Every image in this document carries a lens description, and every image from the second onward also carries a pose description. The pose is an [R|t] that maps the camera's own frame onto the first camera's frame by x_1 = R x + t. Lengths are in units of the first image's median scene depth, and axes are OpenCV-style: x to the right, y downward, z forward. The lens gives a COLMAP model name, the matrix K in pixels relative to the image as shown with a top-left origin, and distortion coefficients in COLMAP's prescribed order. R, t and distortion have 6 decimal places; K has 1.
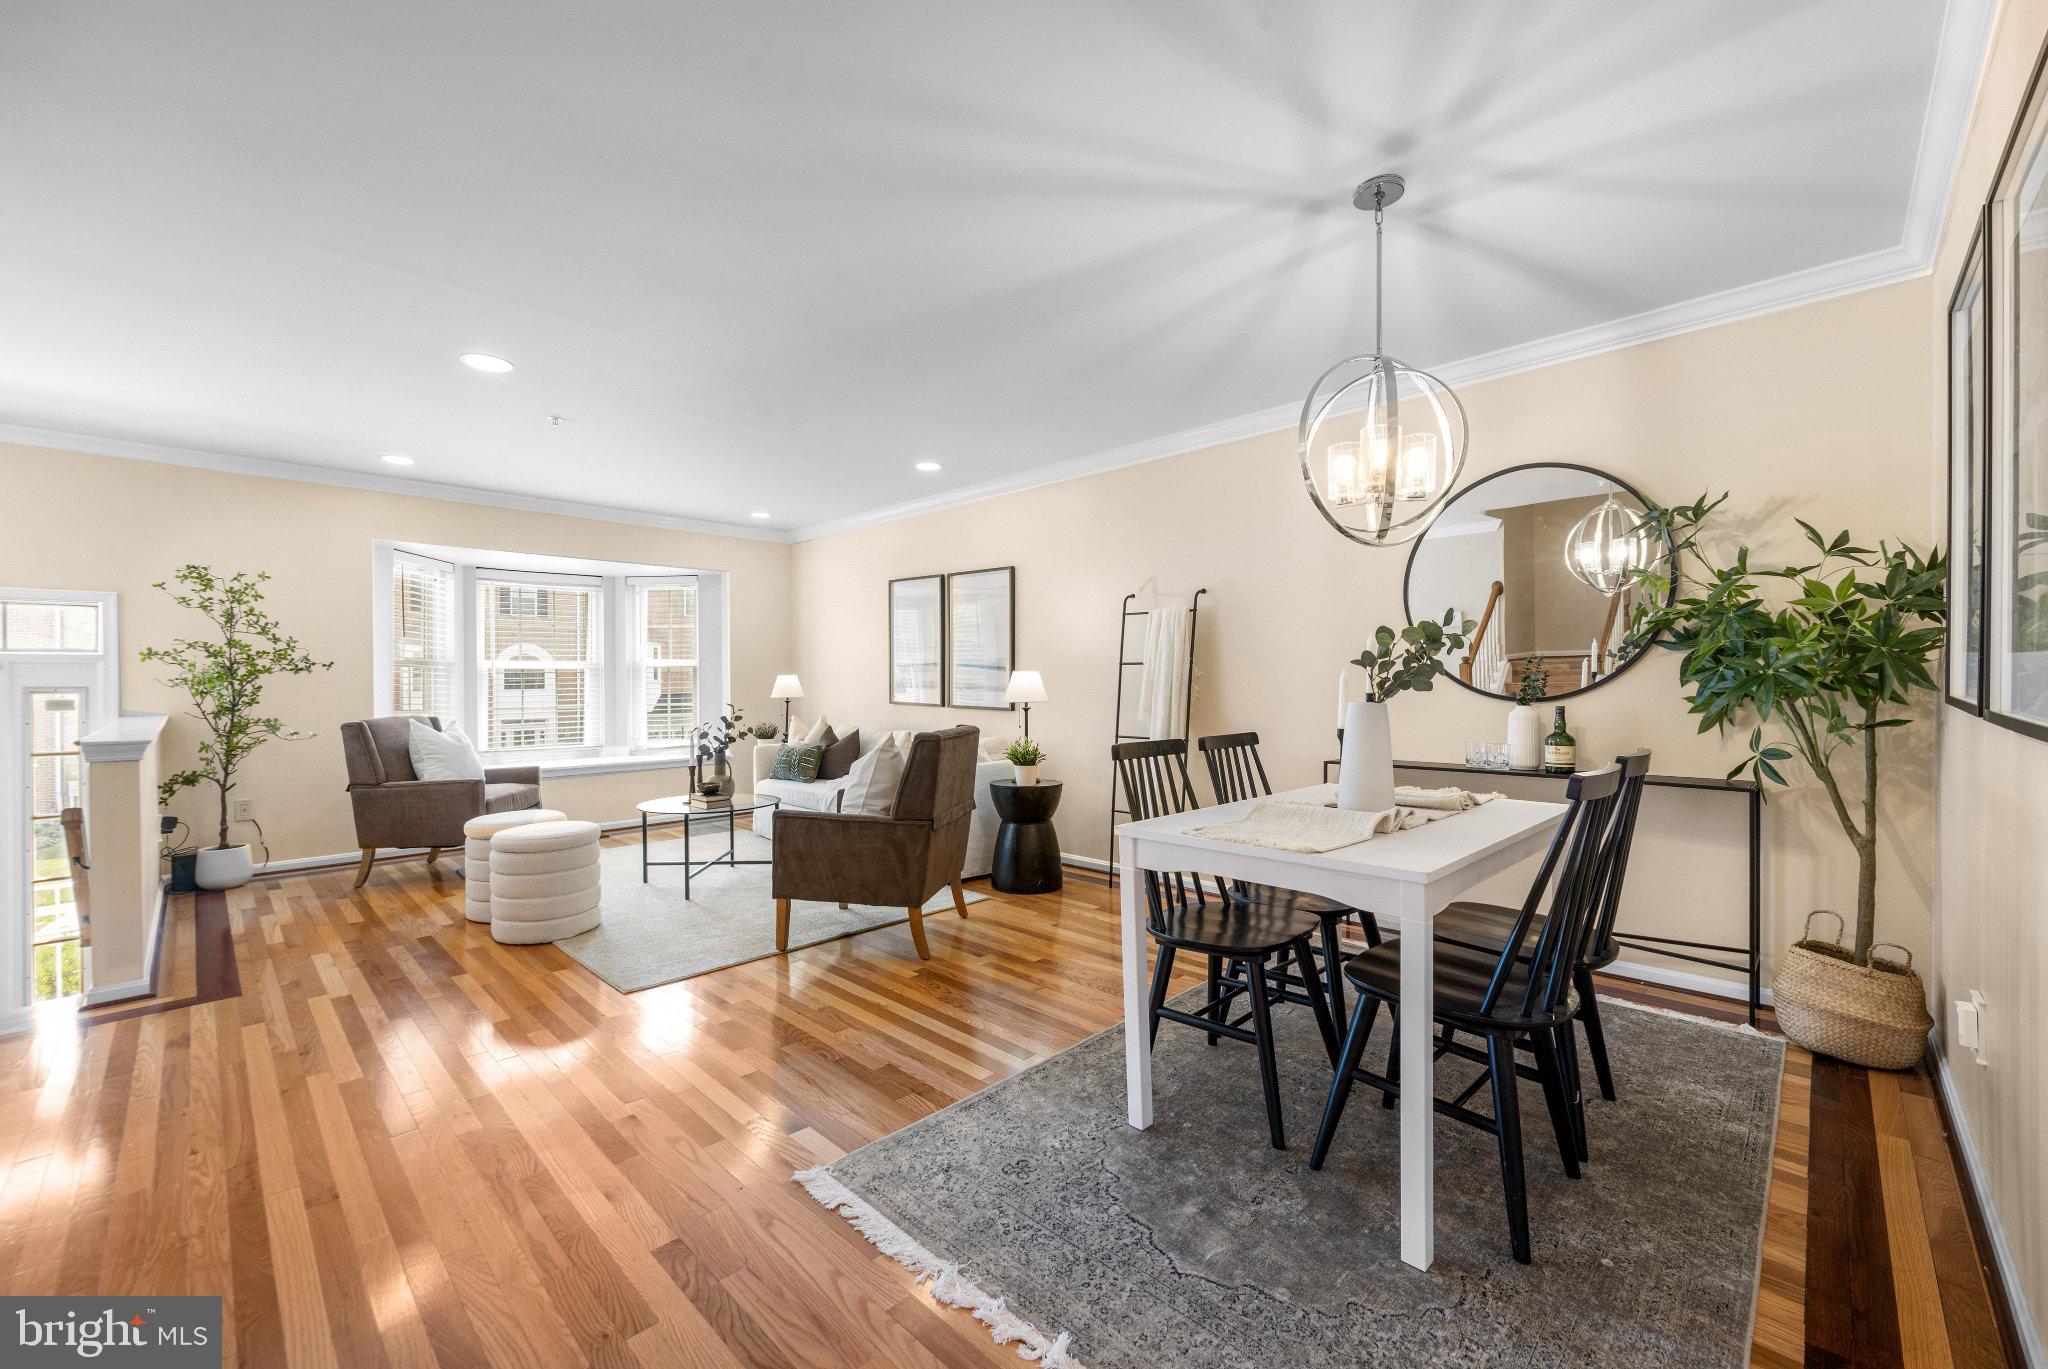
lens RADIAL K [[822.9, 0, 1024.0], [0, 822.9, 684.5], [0, 0, 1]] dist [-0.000478, 0.000091]
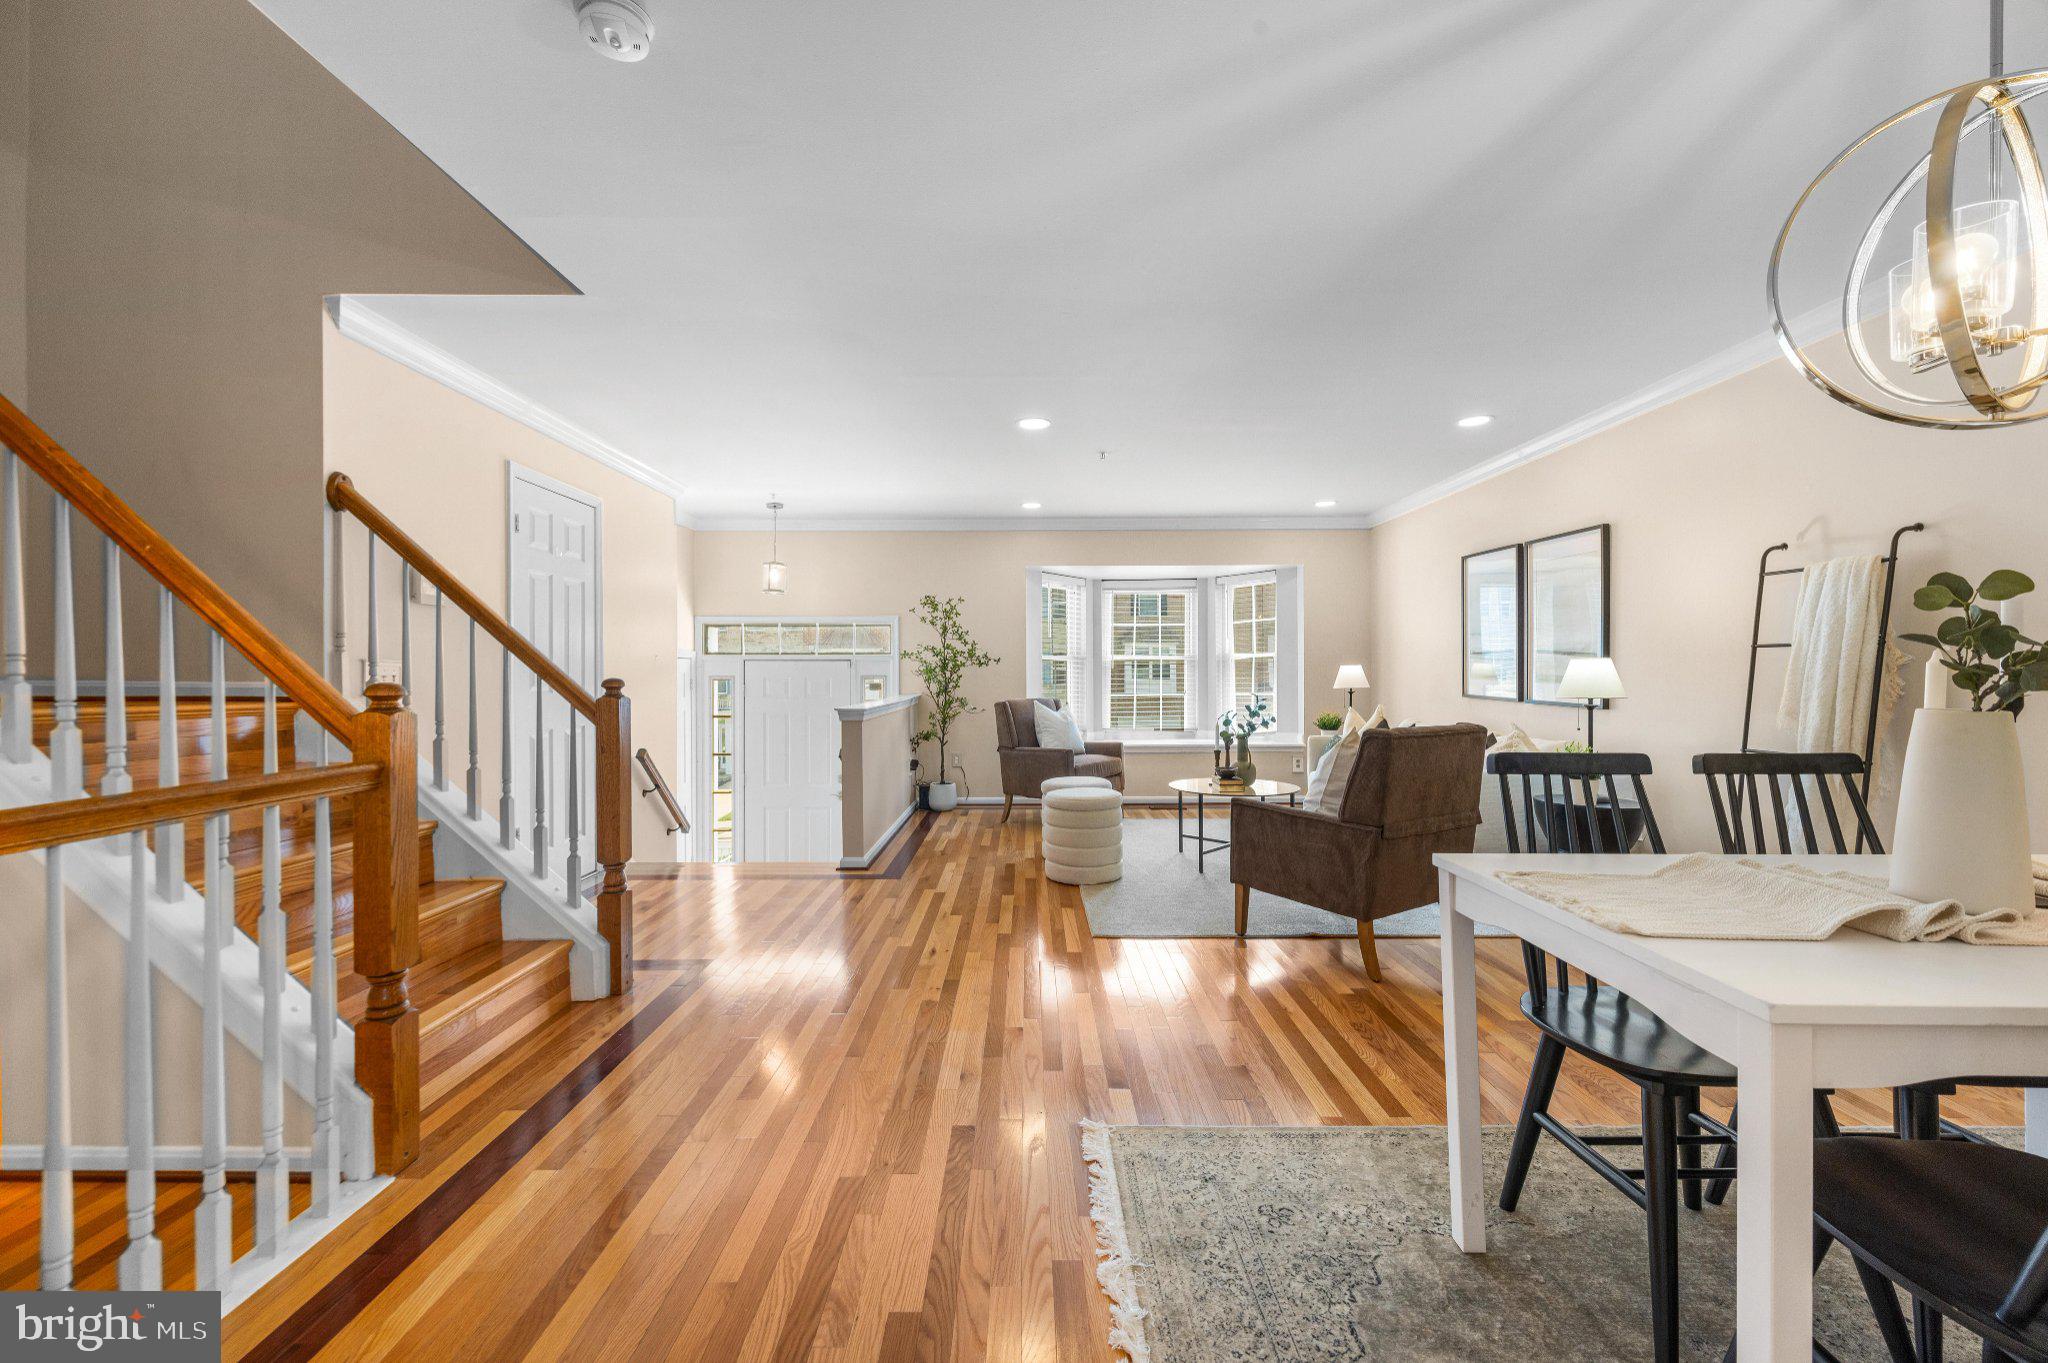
lens RADIAL K [[812.7, 0, 1015.1], [0, 812.7, 673.3], [0, 0, 1]] dist [0.000152, 0.000045]
pose [[0.691798, 0.000376, -0.722091, 0.184514], [-0.001276, 0.999999, -0.000702, -0.000723], [0.722090, 0.001407, 0.691798, 0.075620]]
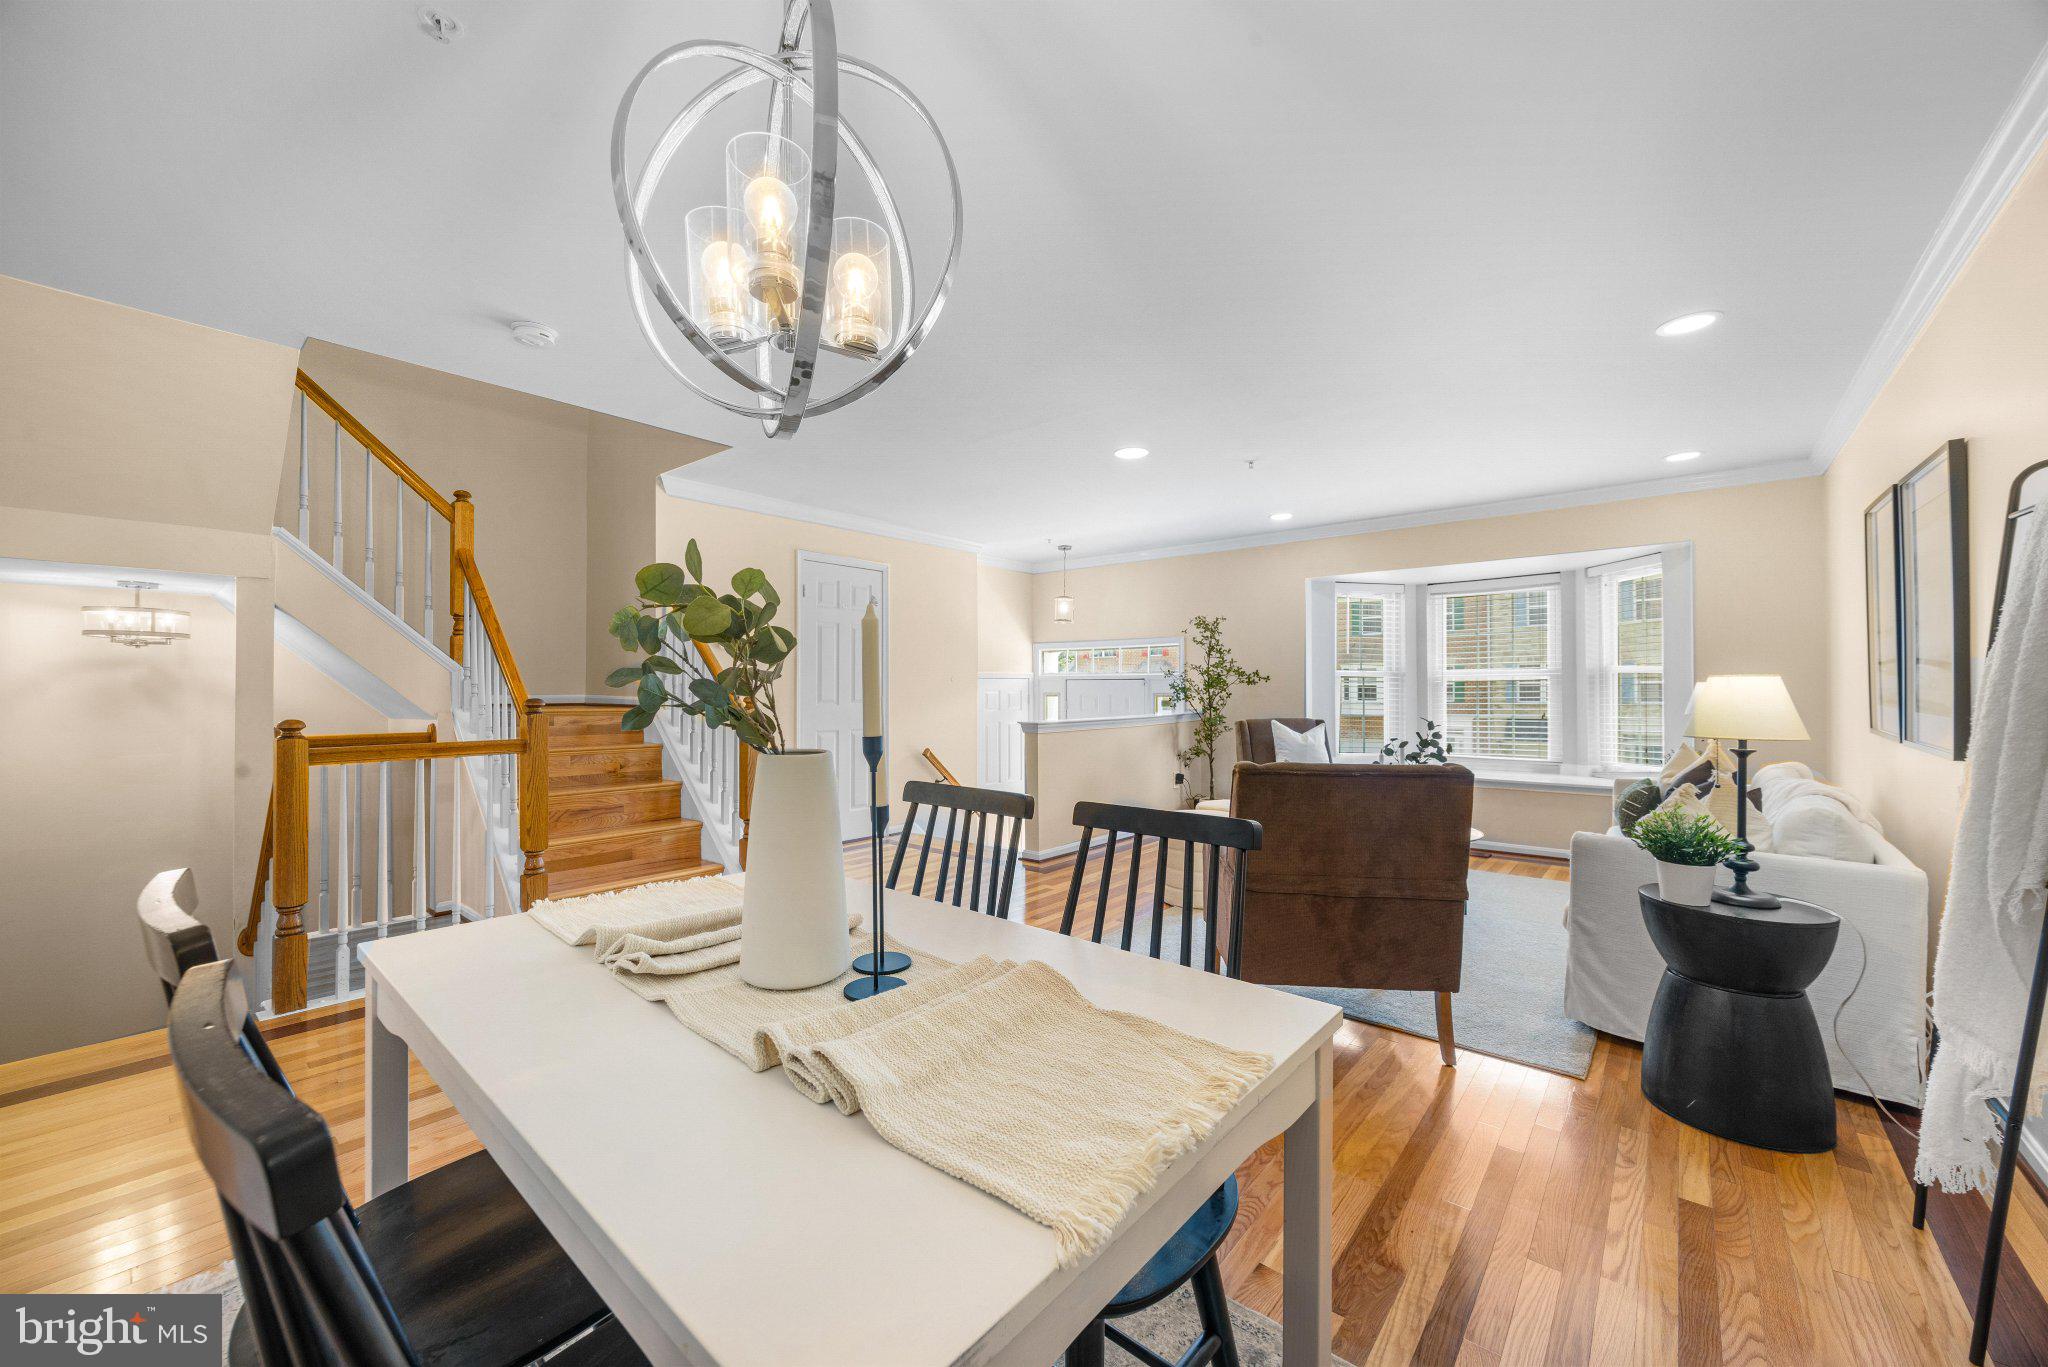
lens RADIAL K [[772.7, 0, 1024.0], [0, 772.7, 683.5], [0, 0, 1]] dist [-0.000047, -0.000047]
pose [[0.070033, -0.004521, -0.997534, 0.438290], [-0.002602, 0.999986, -0.004715, -0.007858], [0.997541, 0.002925, 0.070020, 0.556010]]
